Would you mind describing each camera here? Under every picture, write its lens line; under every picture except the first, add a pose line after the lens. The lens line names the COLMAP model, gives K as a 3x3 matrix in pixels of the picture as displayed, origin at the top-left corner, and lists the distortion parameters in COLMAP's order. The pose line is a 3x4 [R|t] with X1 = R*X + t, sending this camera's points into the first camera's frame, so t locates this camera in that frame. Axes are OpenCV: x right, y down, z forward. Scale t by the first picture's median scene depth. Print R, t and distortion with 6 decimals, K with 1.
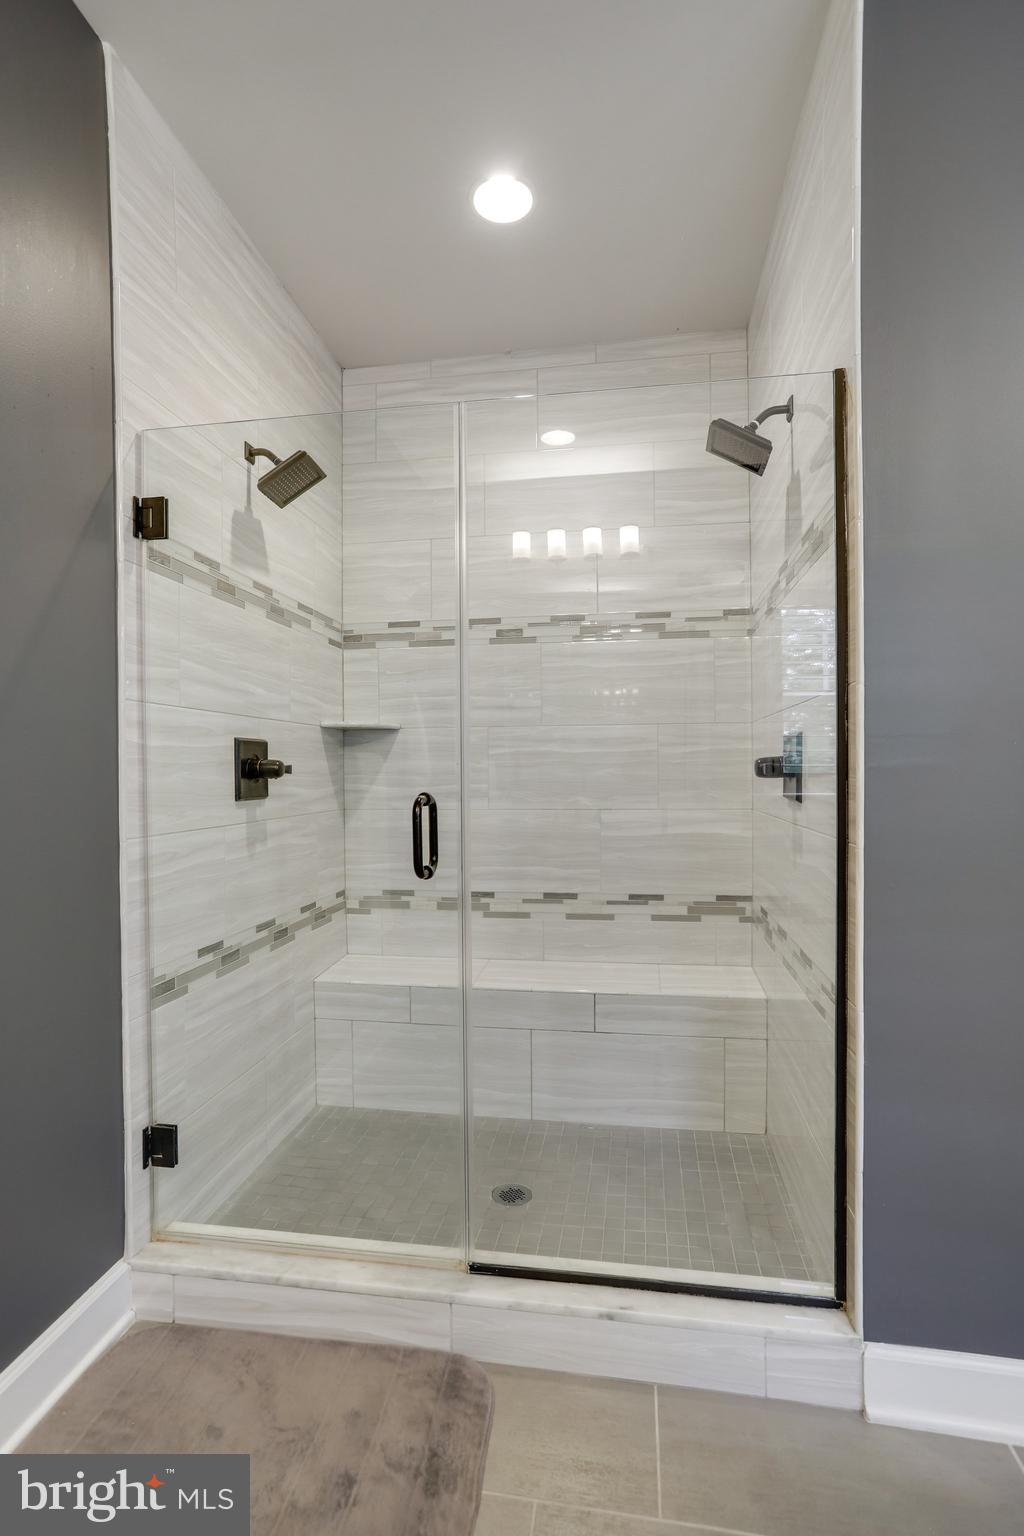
lens RADIAL K [[759.2, 0, 511.8], [0, 759.2, 779.8], [0, 0, 1]] dist [0.001250, 0.000579]
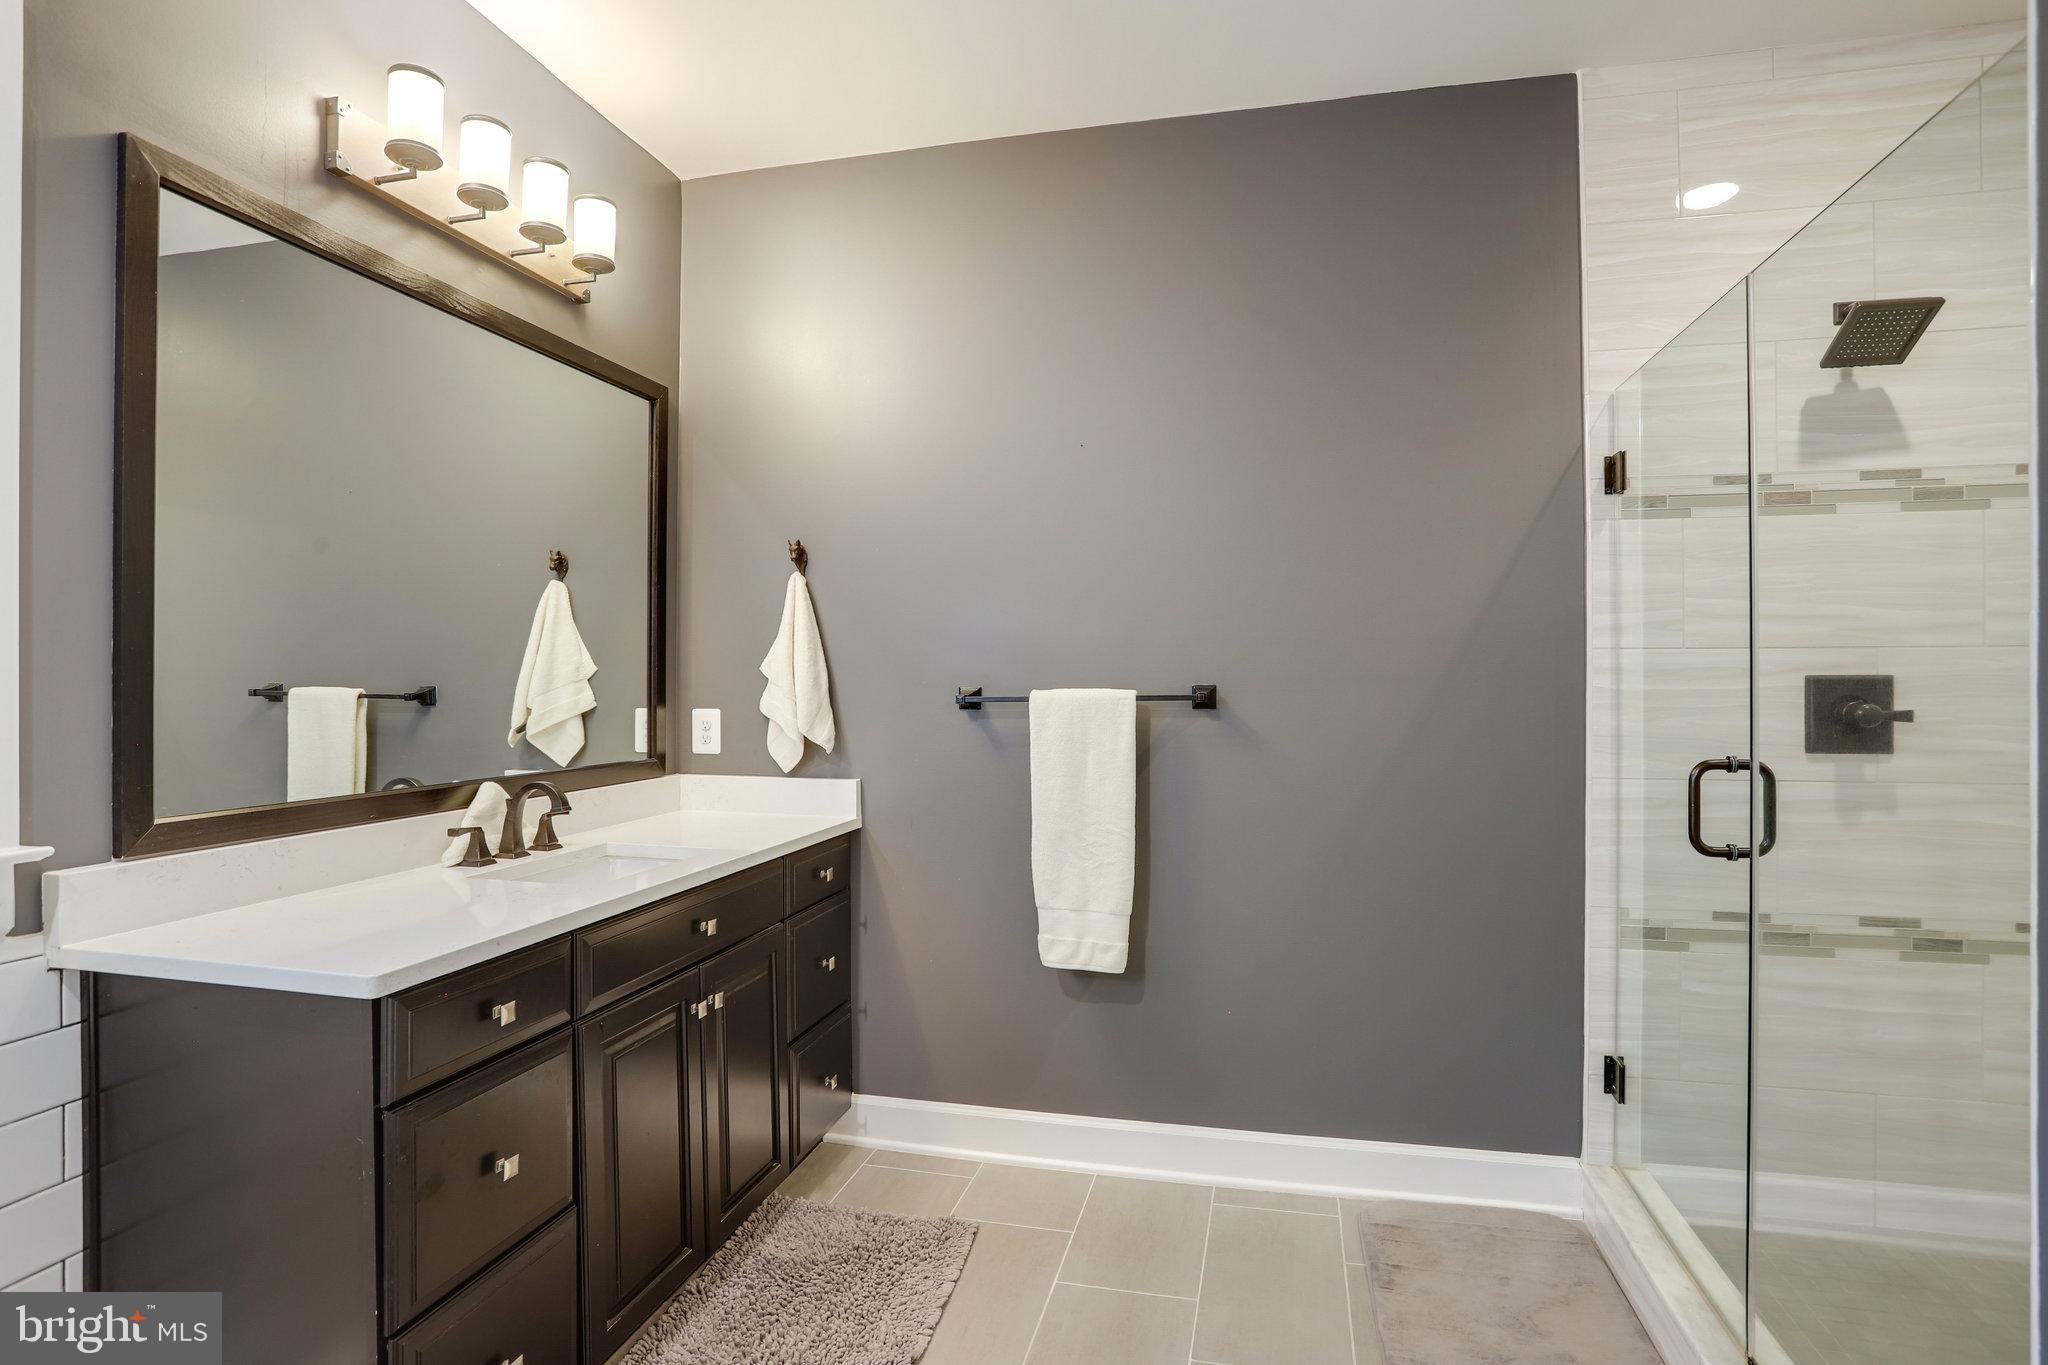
lens RADIAL K [[1038.6, 0, 1038.0], [0, 1038.6, 679.7], [0, 0, 1]] dist [-0.074968, 0.033605]
pose [[-0.062252, 0.005390, -0.998046, 0.941479], [-0.011145, 0.999919, 0.006096, -0.058992], [0.997998, 0.011503, -0.062187, 0.290949]]
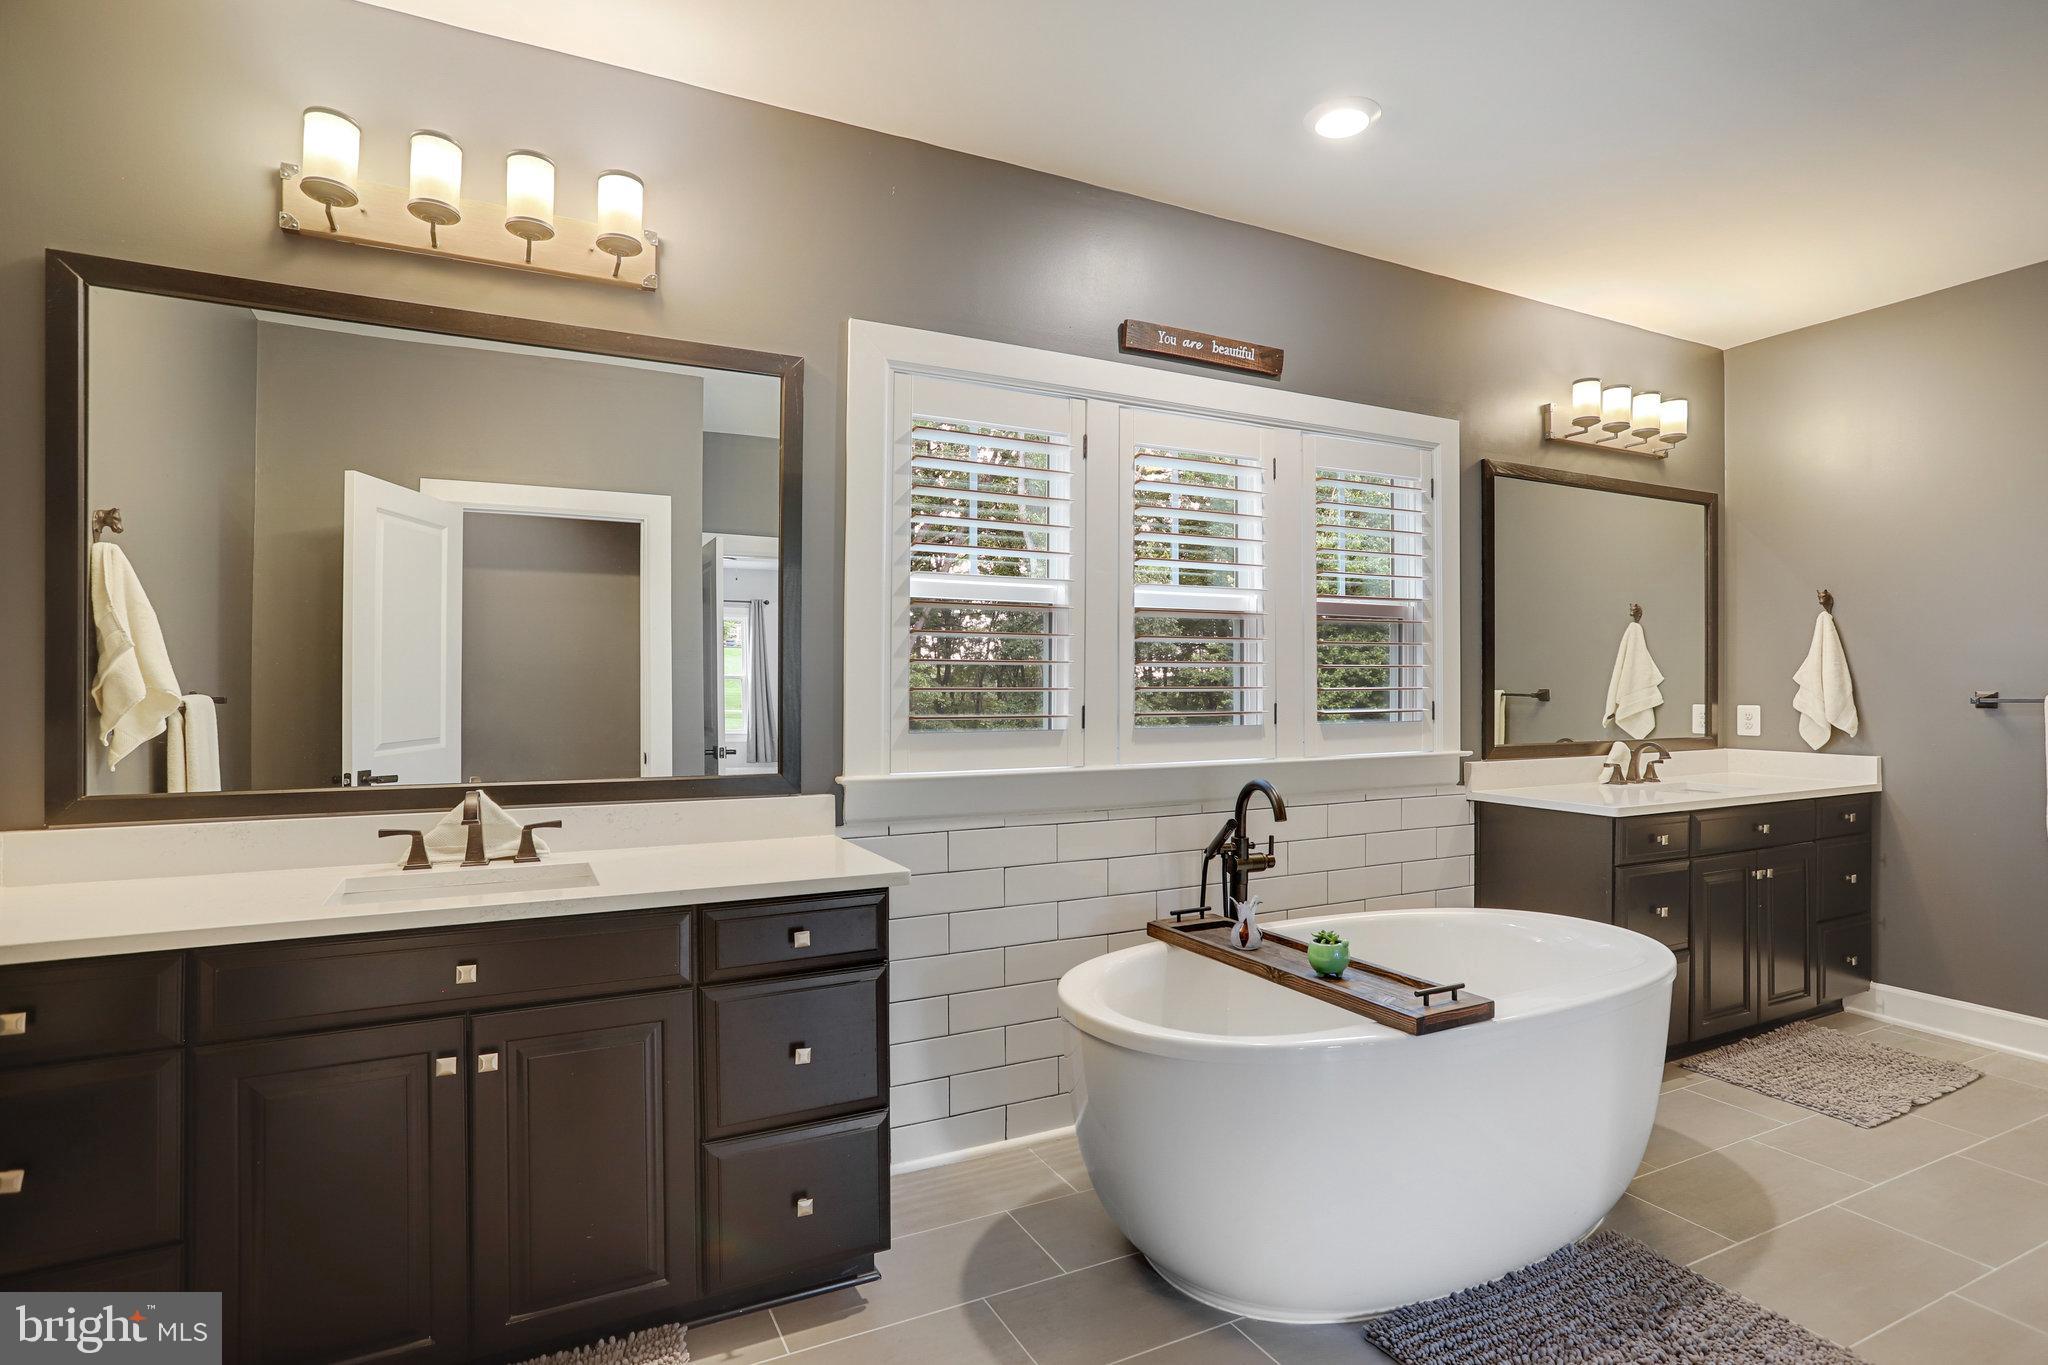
lens RADIAL K [[1010.2, 0, 1031.8], [0, 1010.2, 685.5], [0, 0, 1]] dist [-0.043968, 0.028442]
pose [[-0.814059, 0.006237, -0.580749, 2.117993], [-0.002526, 0.999895, 0.014281, -0.073235], [0.580777, 0.013092, -0.813958, 0.602751]]
